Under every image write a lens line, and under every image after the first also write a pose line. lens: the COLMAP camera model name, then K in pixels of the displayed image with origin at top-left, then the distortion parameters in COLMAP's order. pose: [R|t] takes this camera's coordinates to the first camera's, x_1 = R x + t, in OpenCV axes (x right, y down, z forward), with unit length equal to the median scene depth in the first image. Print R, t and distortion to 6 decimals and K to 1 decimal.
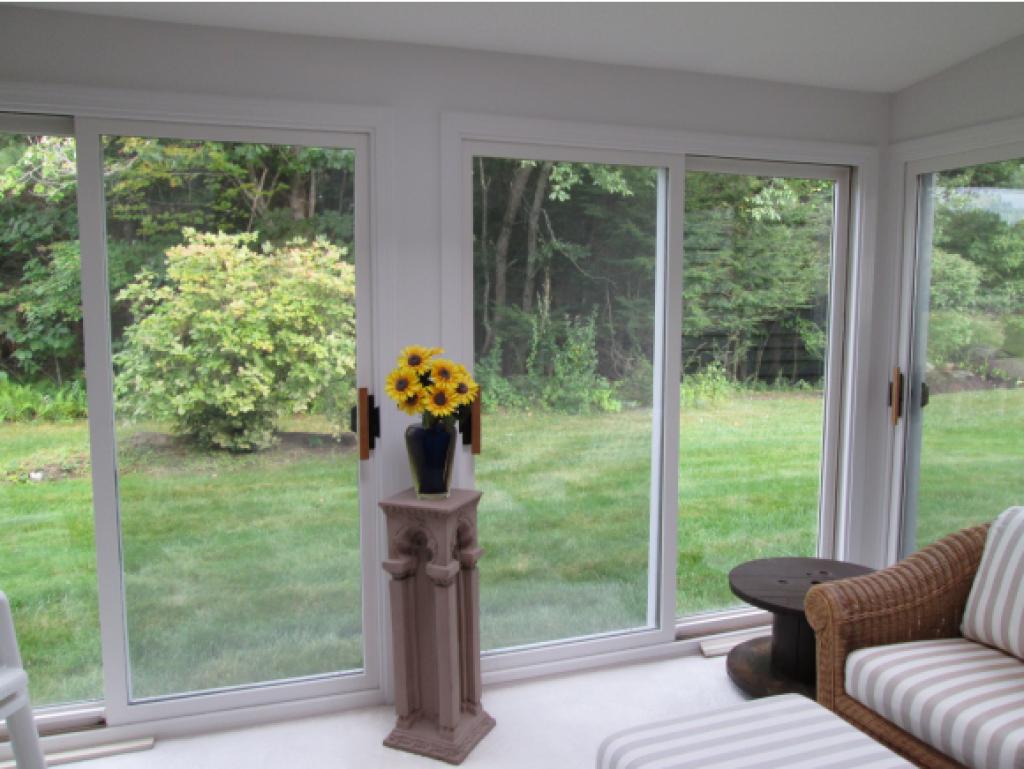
lens RADIAL K [[846.3, 0, 513.7], [0, 846.3, 385.7], [0, 0, 1]] dist [-0.047573, 0.015819]
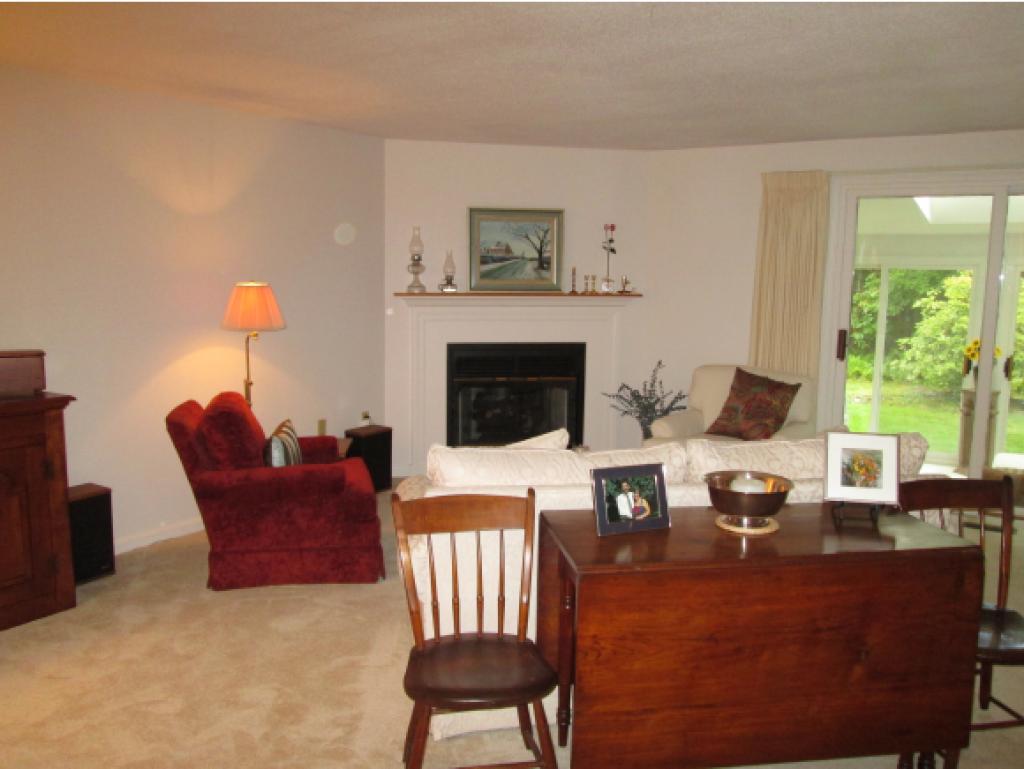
lens RADIAL K [[846.3, 0, 512.7], [0, 846.3, 385.7], [0, 0, 1]] dist [-0.047573, 0.015819]
pose [[0.602650, 0.113508, -0.789891, 0.416189], [-0.104063, 0.992558, 0.063236, 0.035741], [0.791191, 0.044089, 0.609978, -0.708174]]
